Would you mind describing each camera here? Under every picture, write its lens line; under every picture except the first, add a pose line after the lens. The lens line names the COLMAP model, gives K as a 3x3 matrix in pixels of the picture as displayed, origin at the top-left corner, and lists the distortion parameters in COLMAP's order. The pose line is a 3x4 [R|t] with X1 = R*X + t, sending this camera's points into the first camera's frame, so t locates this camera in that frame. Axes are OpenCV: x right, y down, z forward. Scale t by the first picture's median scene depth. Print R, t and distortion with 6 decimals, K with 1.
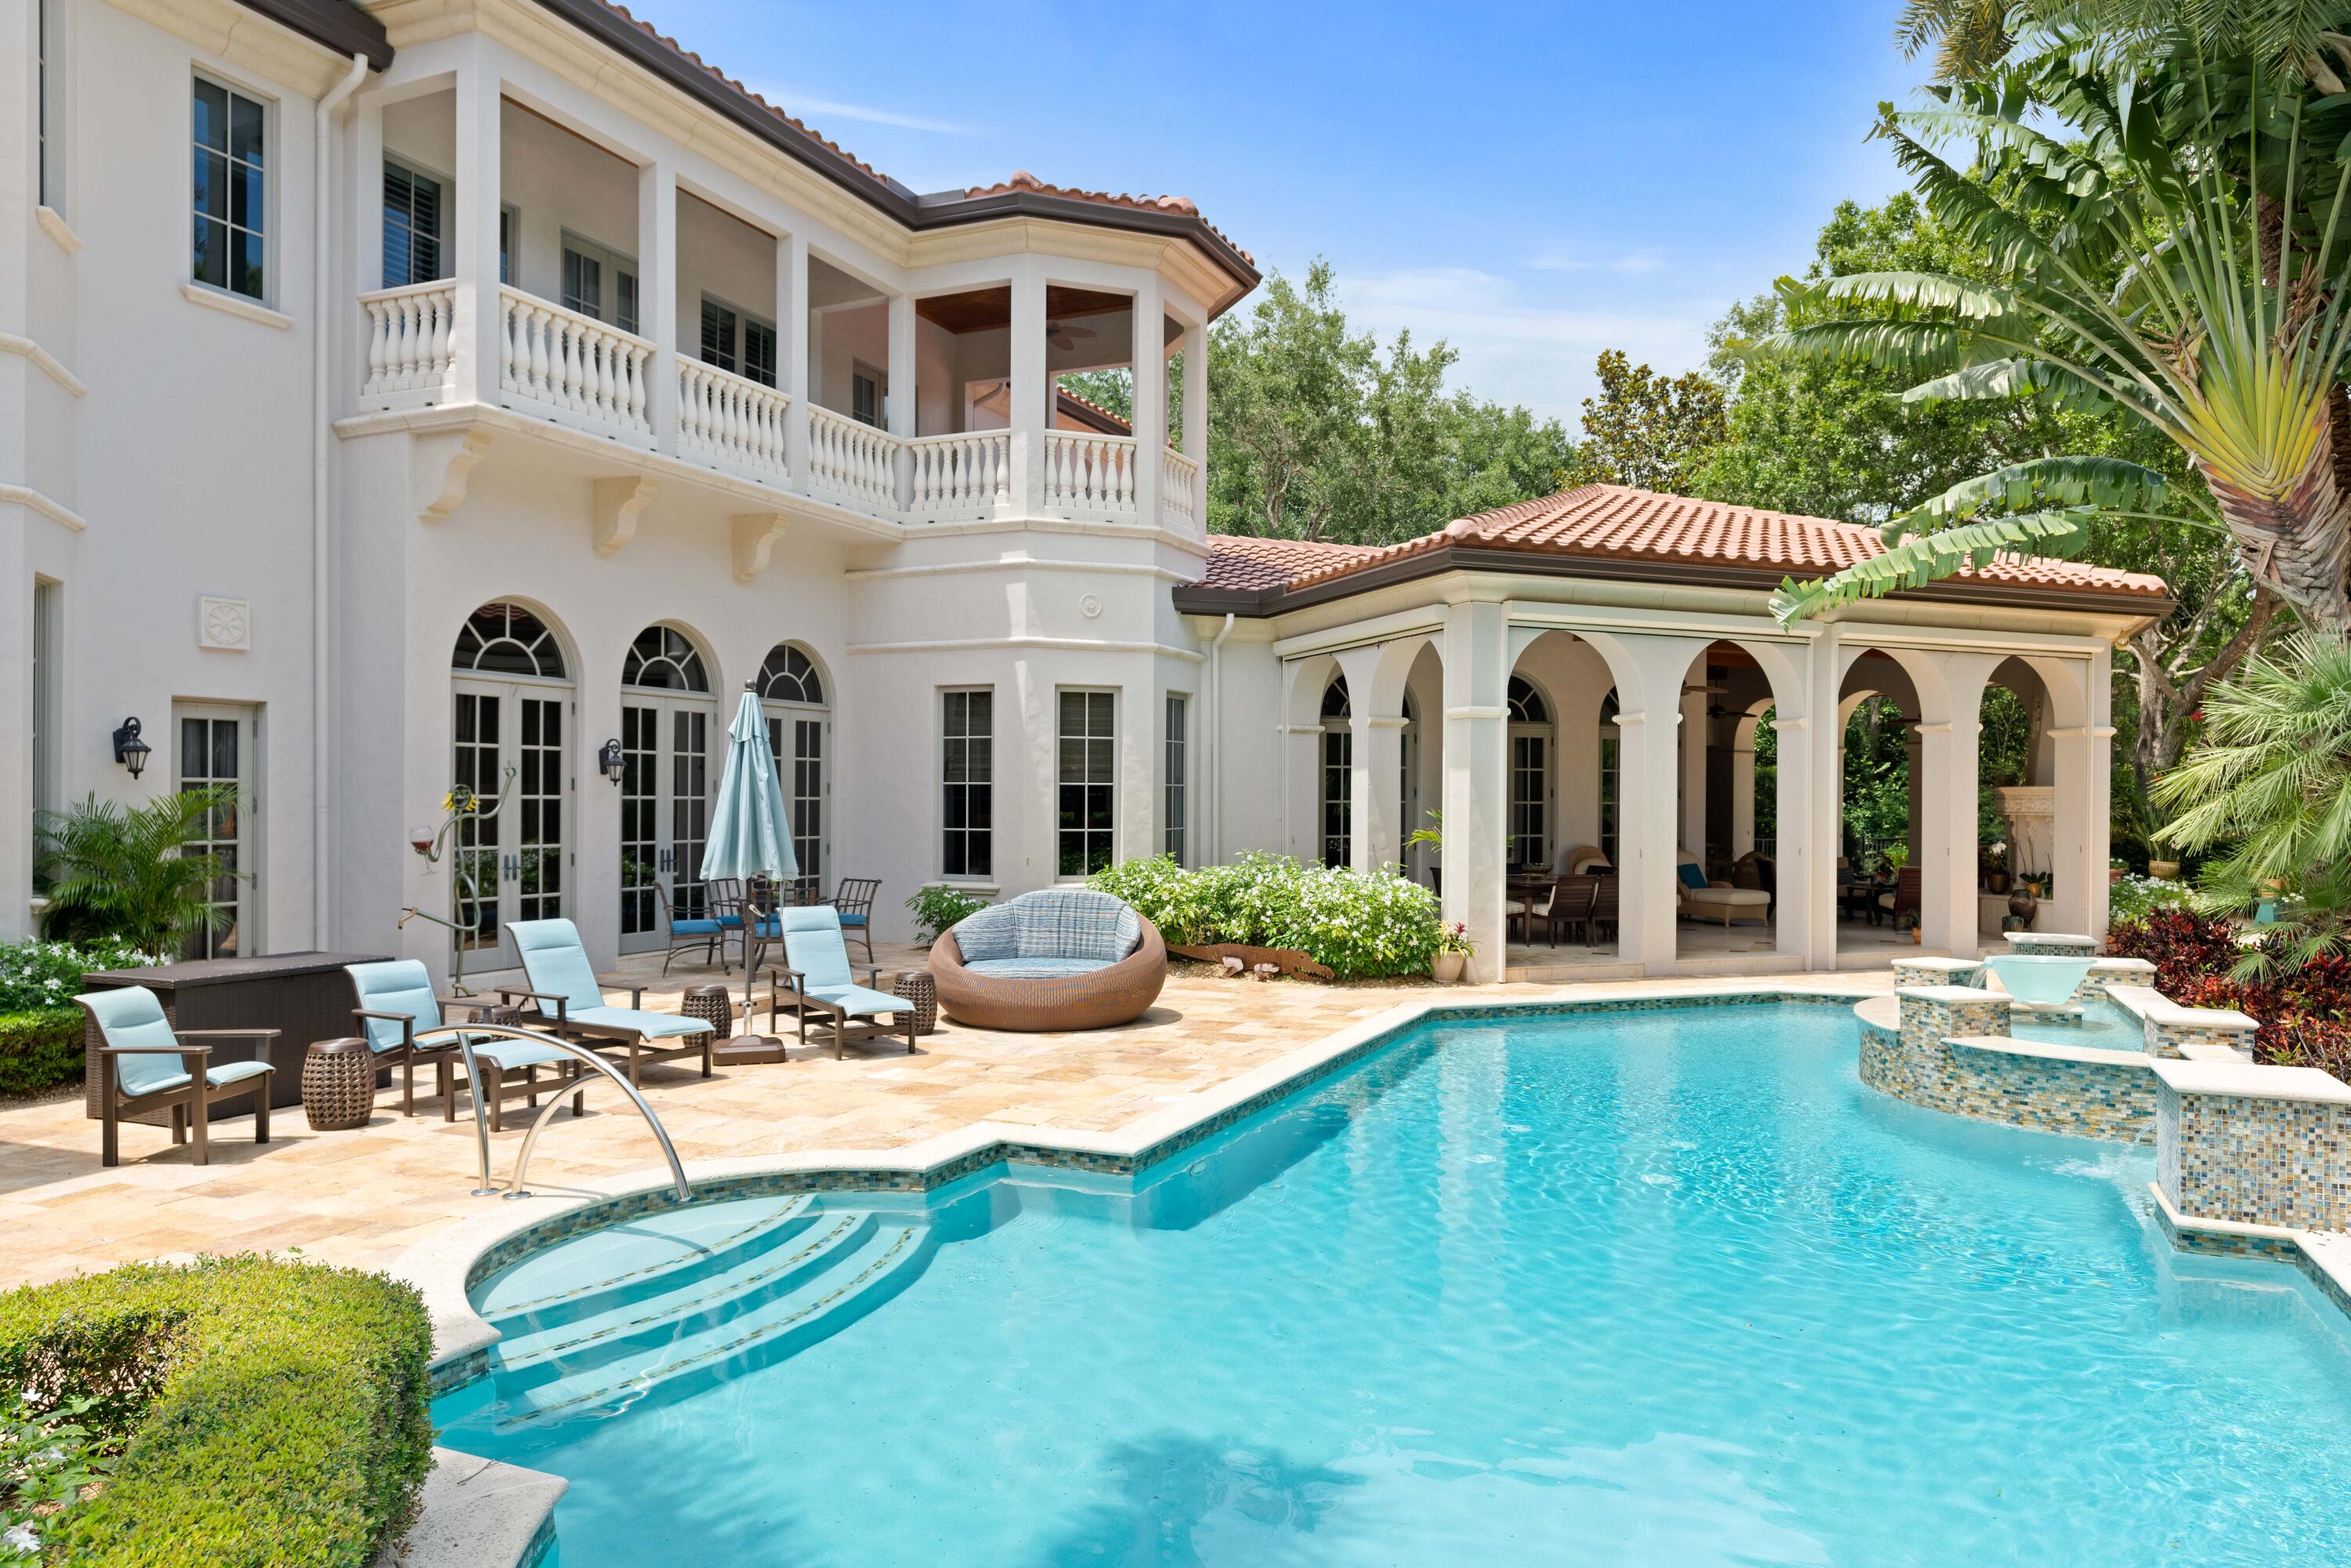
lens RADIAL K [[1543.3, 0, 1179.9], [0, 1543.3, 800.3], [0, 0, 1]] dist [0.004961, -0.001271]
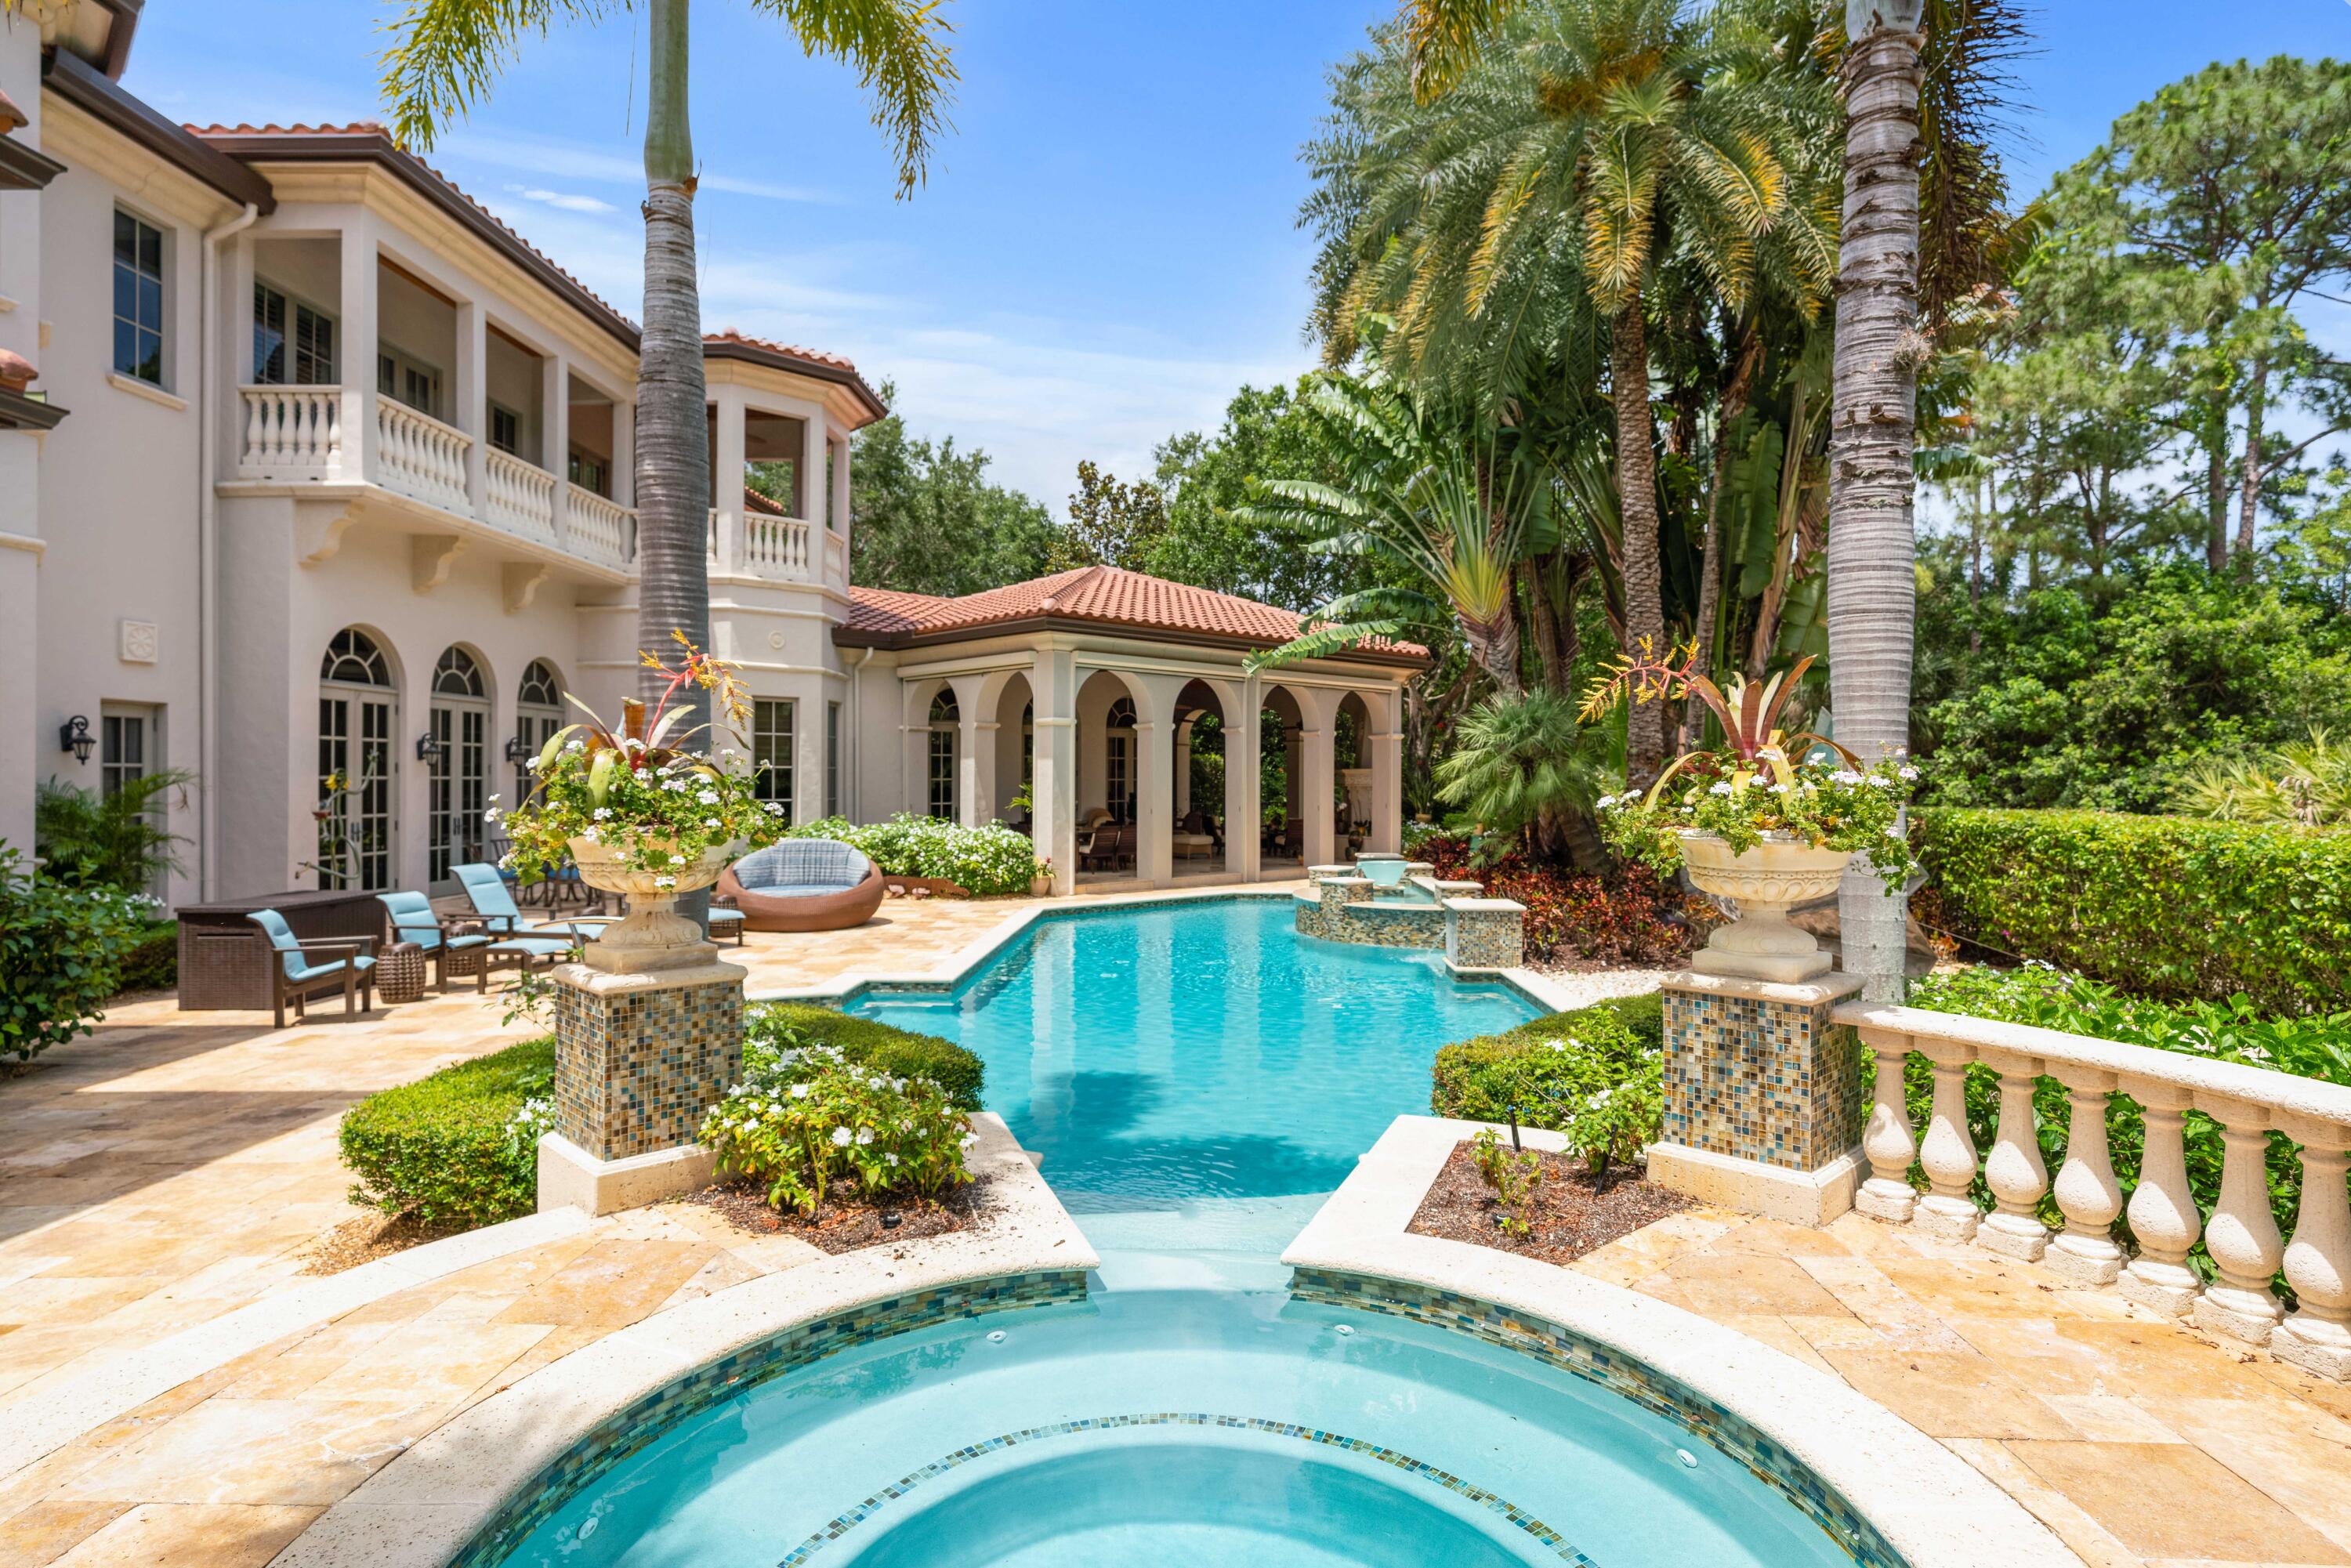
lens RADIAL K [[1283.6, 0, 1182.8], [0, 1283.6, 770.3], [0, 0, 1]] dist [-0.006913, 0.006130]
pose [[0.923080, -0.000083, 0.384609, -0.197888], [0.002025, 0.999987, -0.004642, -0.001825], [-0.384604, 0.005064, 0.923068, -0.255466]]
